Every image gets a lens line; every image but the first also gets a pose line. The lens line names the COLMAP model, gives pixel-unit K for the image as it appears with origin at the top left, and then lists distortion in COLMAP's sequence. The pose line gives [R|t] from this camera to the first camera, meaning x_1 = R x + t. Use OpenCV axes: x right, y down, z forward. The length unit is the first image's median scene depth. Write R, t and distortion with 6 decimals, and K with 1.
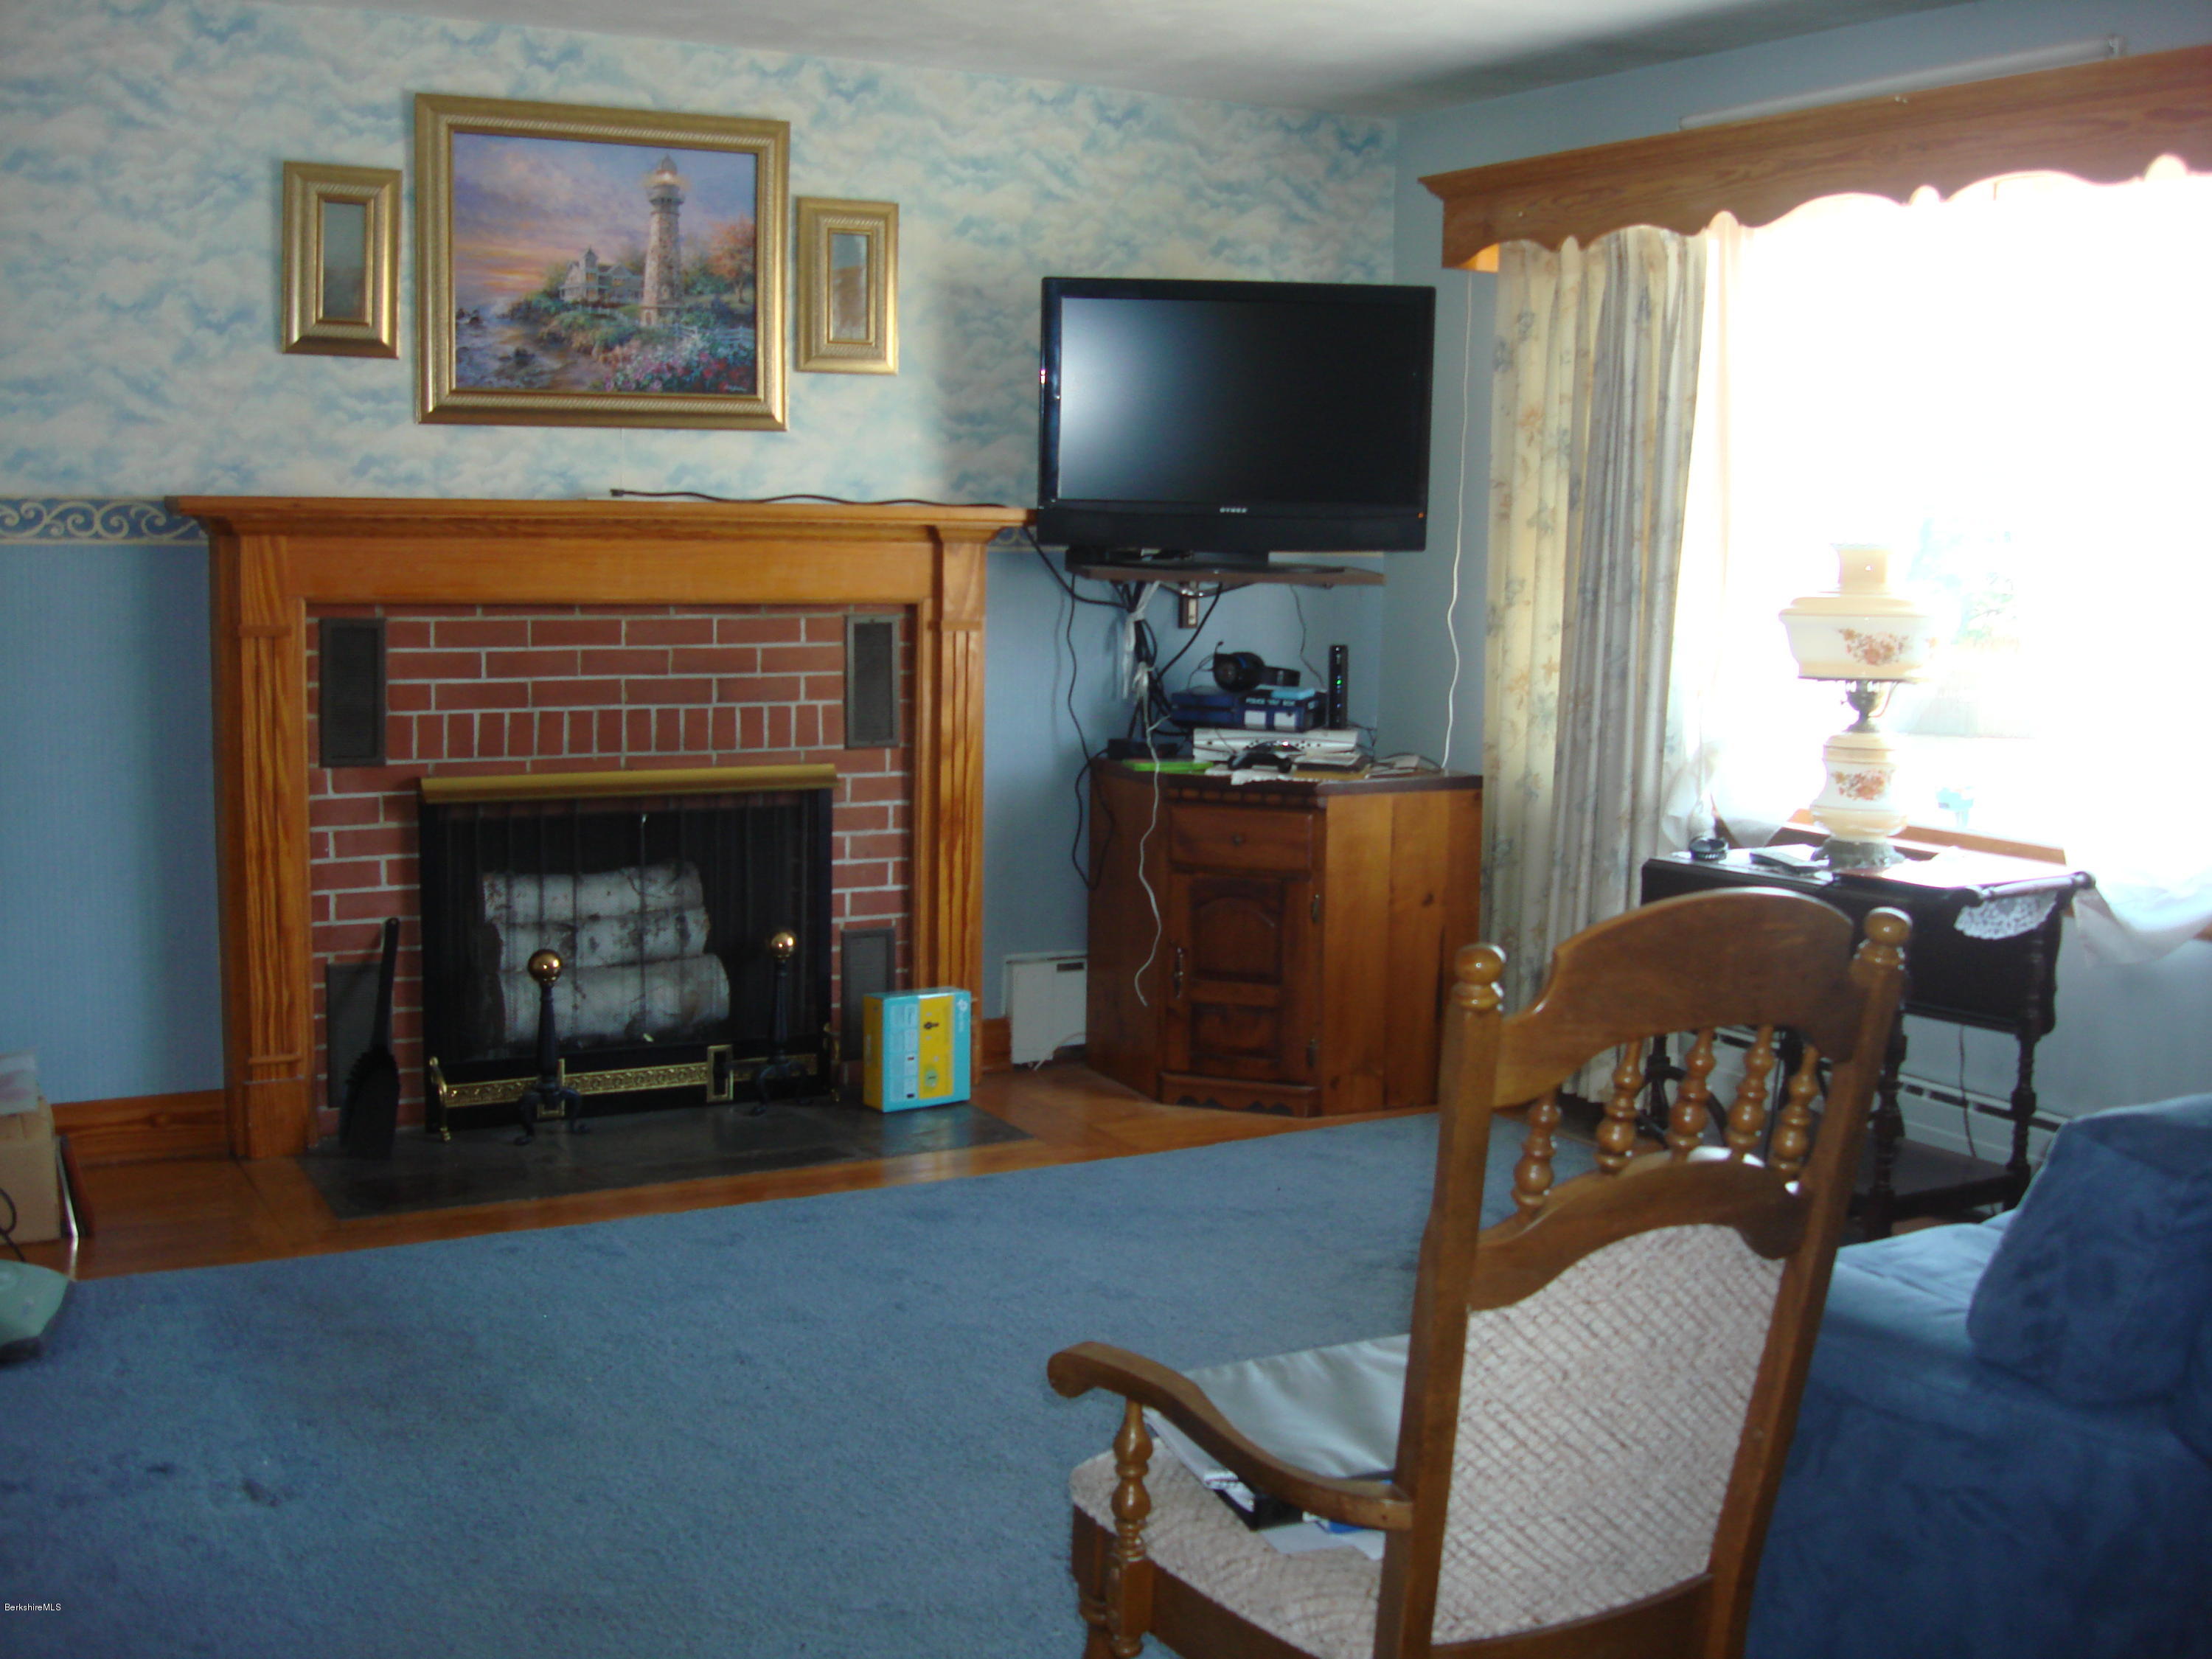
lens RADIAL K [[2596.3, 0, 1106.0], [0, 2596.3, 829.5], [0, 0, 1]] dist [-0.061932, -0.152071]
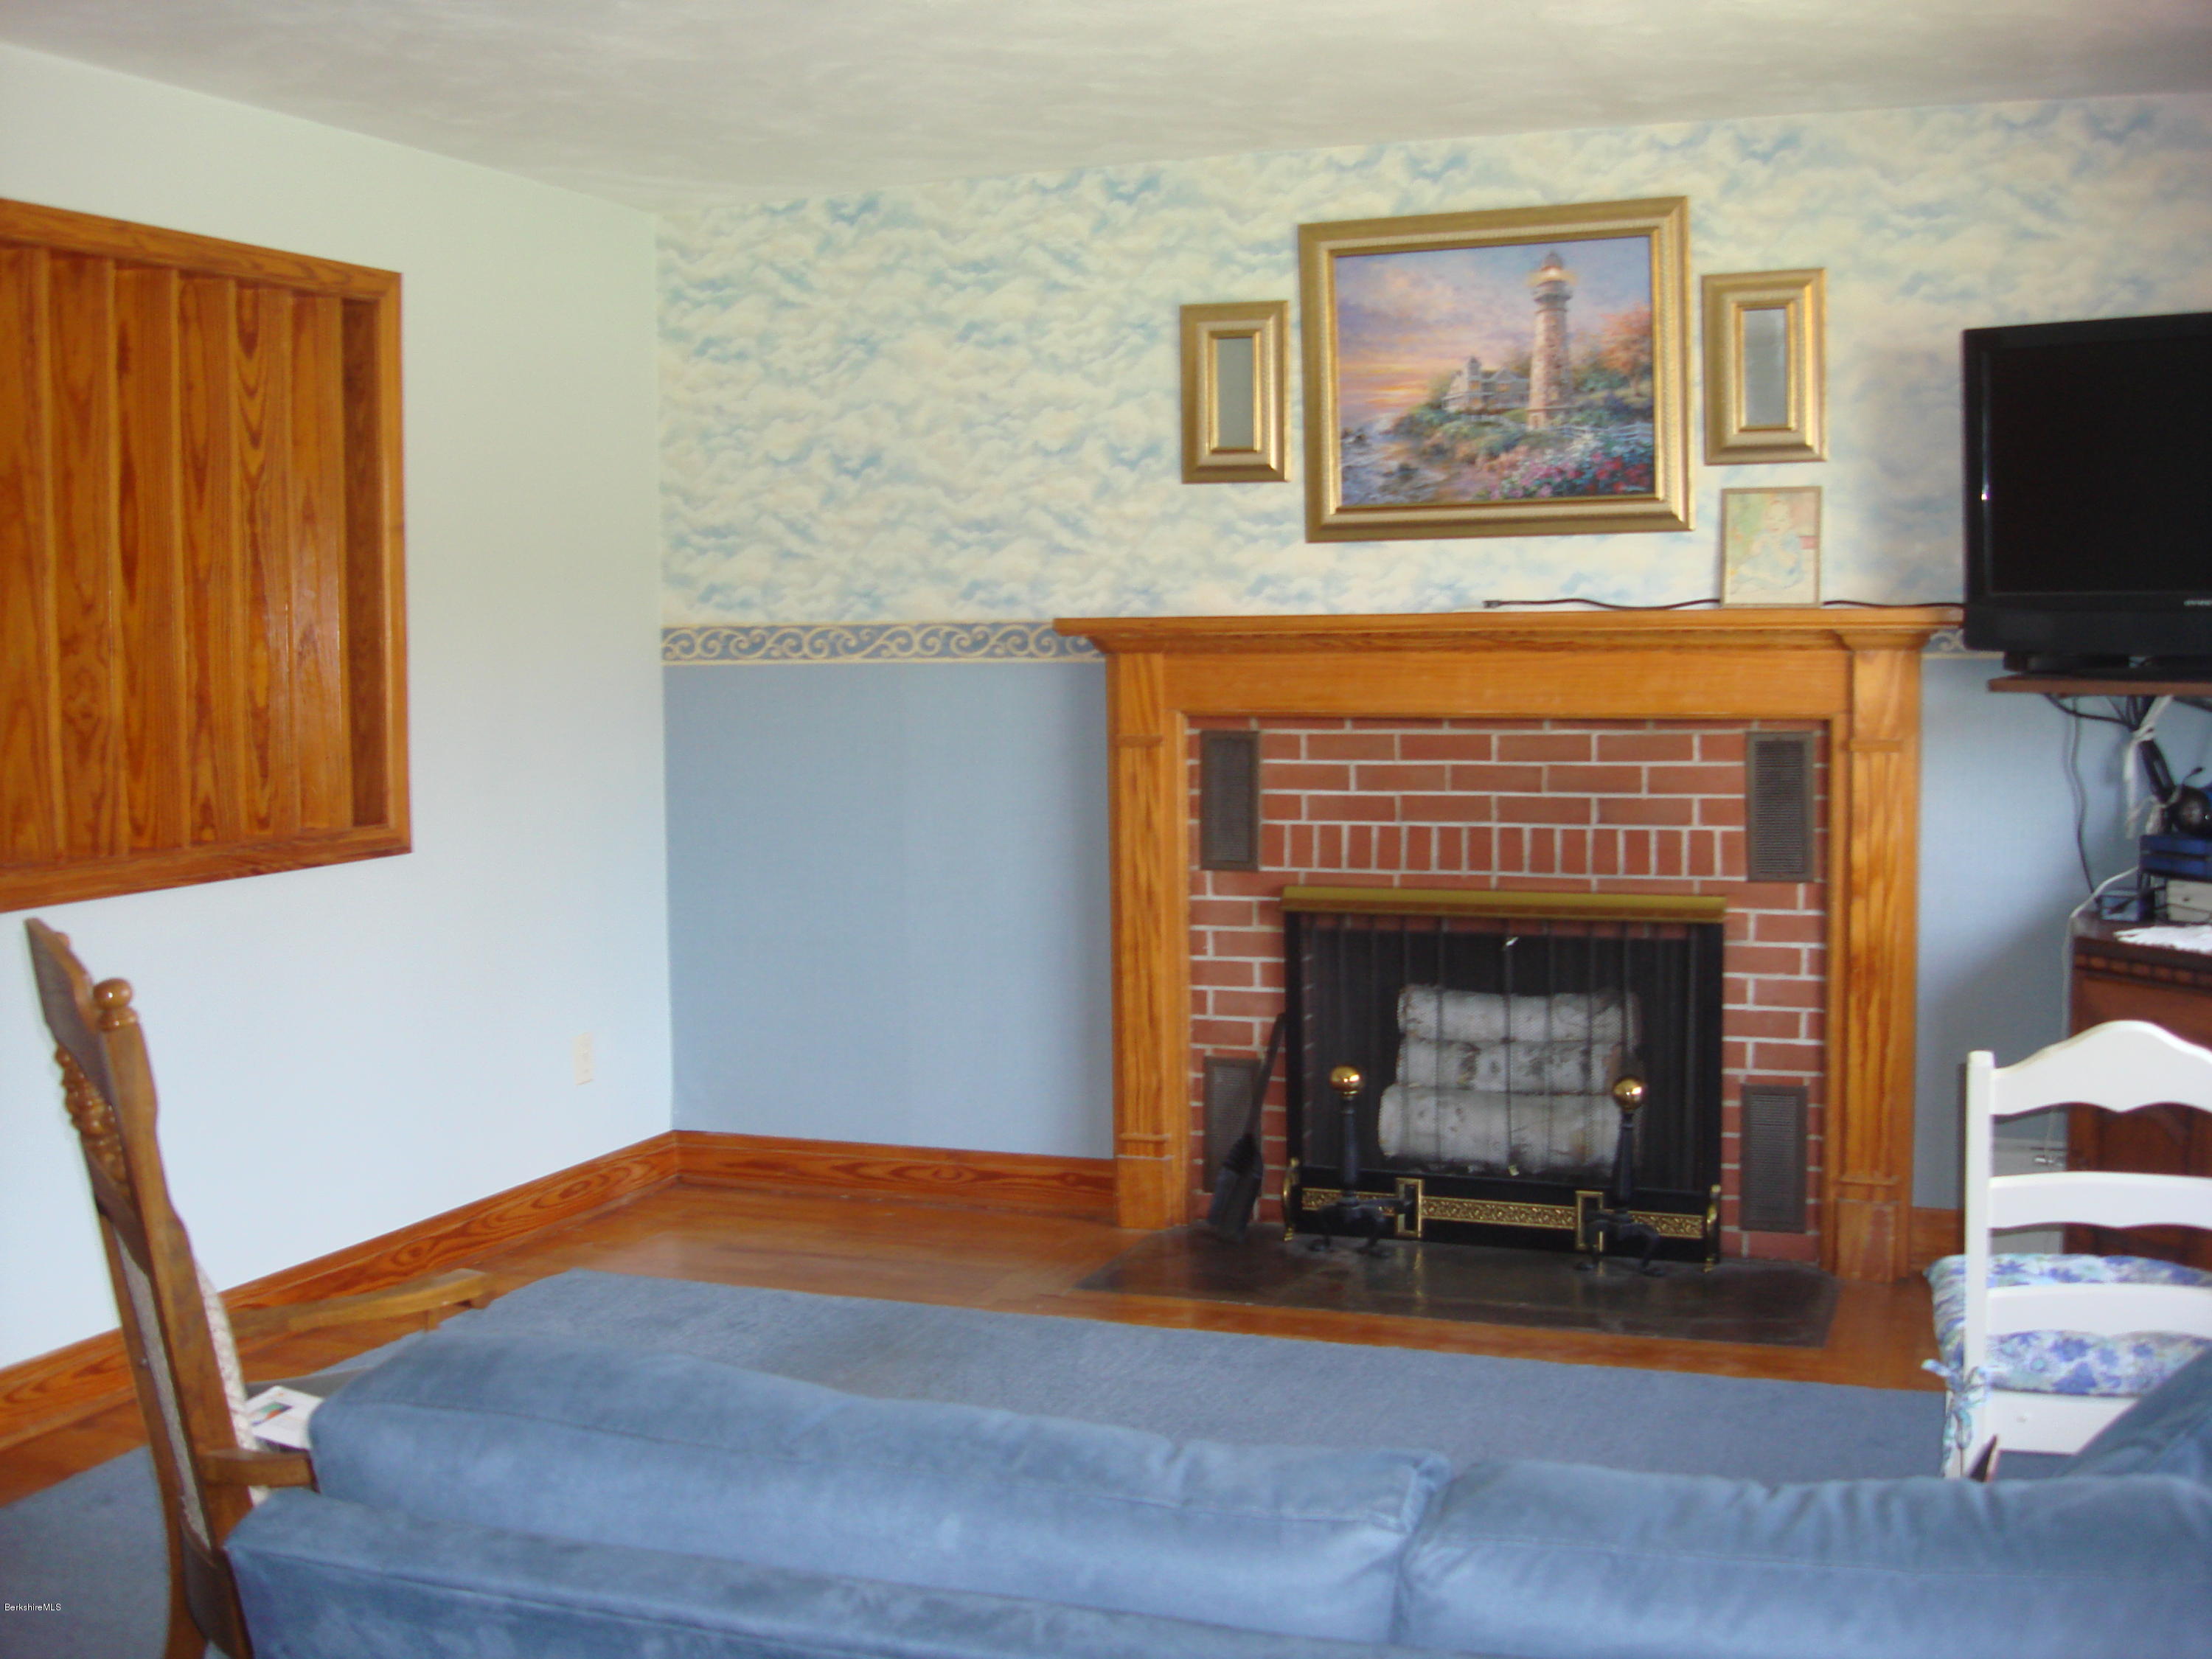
lens RADIAL K [[2596.3, 0, 1106.0], [0, 2596.3, 829.5], [0, 0, 1]] dist [-0.061932, -0.152071]
pose [[0.626671, 0.035286, -0.778484, 0.483774], [-0.069717, 0.997507, -0.010908, -0.025201], [0.776159, 0.061109, 0.627569, 0.284739]]
